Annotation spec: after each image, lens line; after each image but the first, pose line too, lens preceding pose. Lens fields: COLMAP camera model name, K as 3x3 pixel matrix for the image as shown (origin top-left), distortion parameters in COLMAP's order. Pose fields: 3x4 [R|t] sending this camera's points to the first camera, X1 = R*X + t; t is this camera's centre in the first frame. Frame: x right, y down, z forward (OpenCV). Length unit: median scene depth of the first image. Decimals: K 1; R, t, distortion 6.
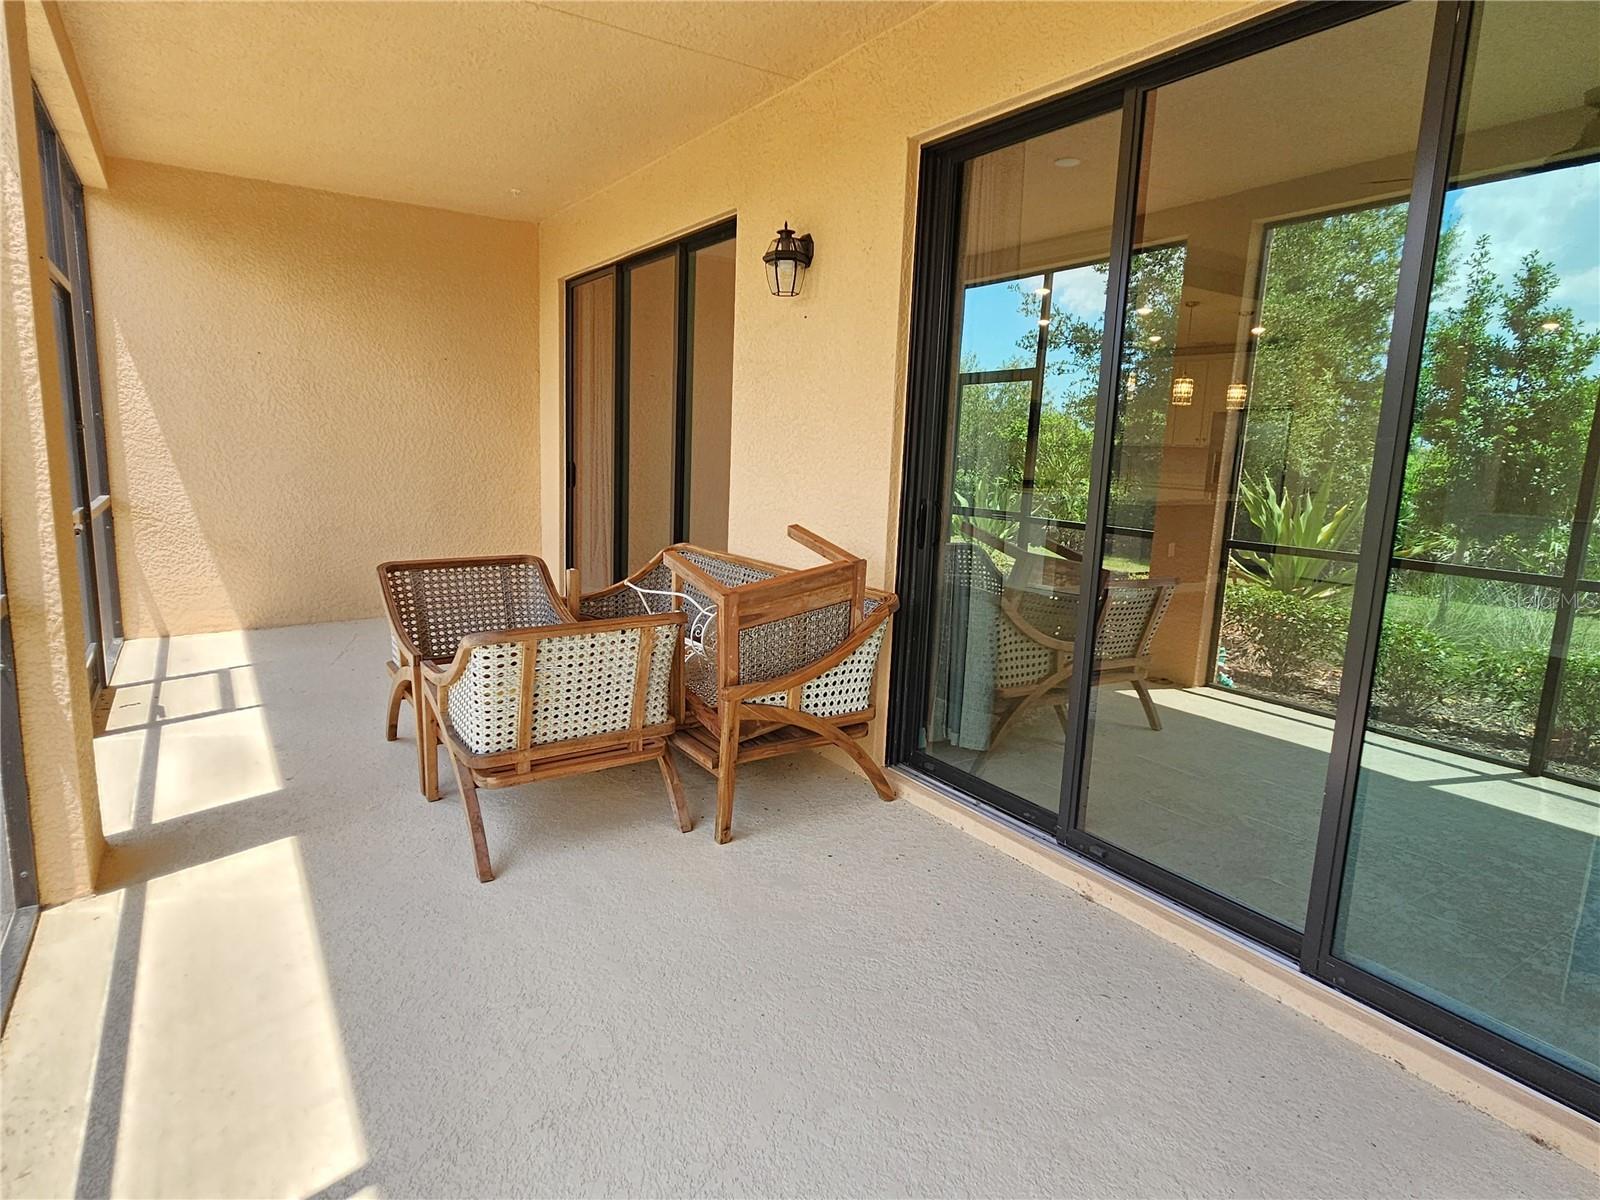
lens RADIAL K [[917.7, 0, 800.1], [0, 917.7, 598.4], [0, 0, 1]] dist [0.000061, -0.000285]
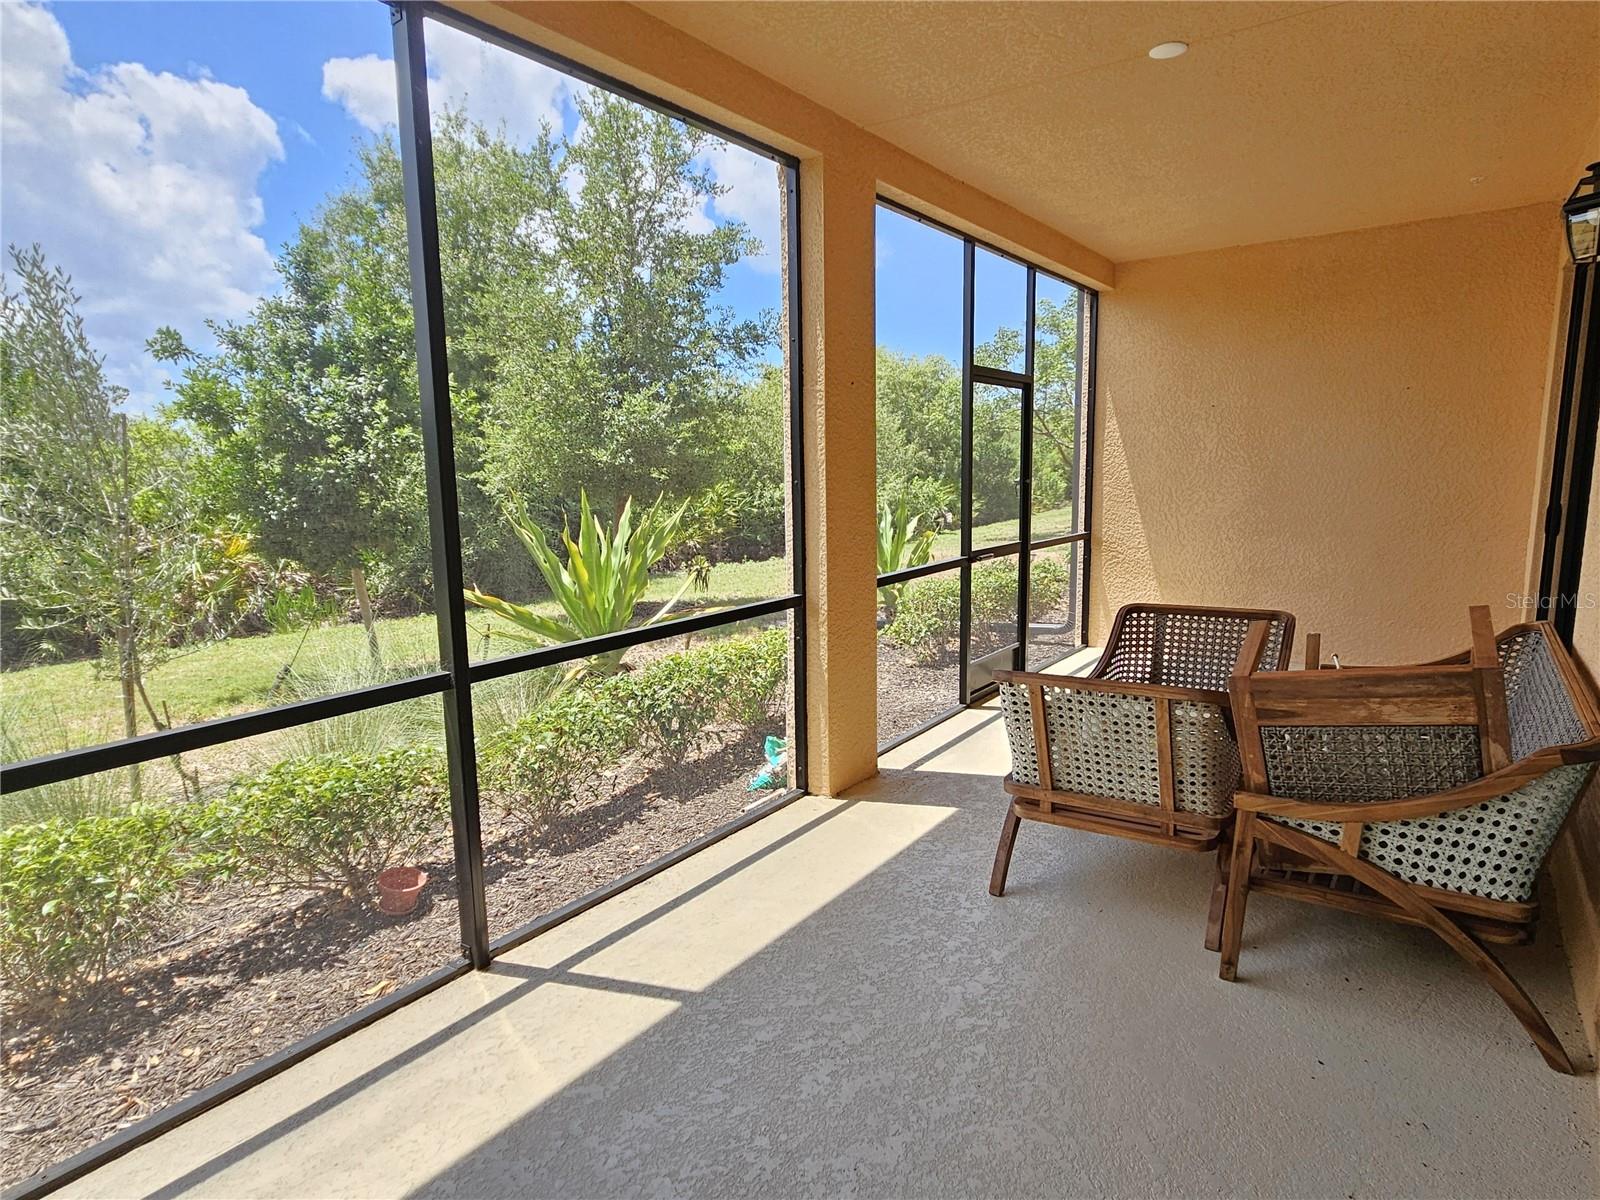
lens RADIAL K [[917.7, 0, 800.1], [0, 917.7, 598.4], [0, 0, 1]] dist [0.000061, -0.000285]
pose [[0.359616, 0.095051, -0.928247, 0.482321], [-0.127720, 0.990449, 0.051940, -0.060665], [0.924318, 0.099877, 0.368321, 0.295864]]
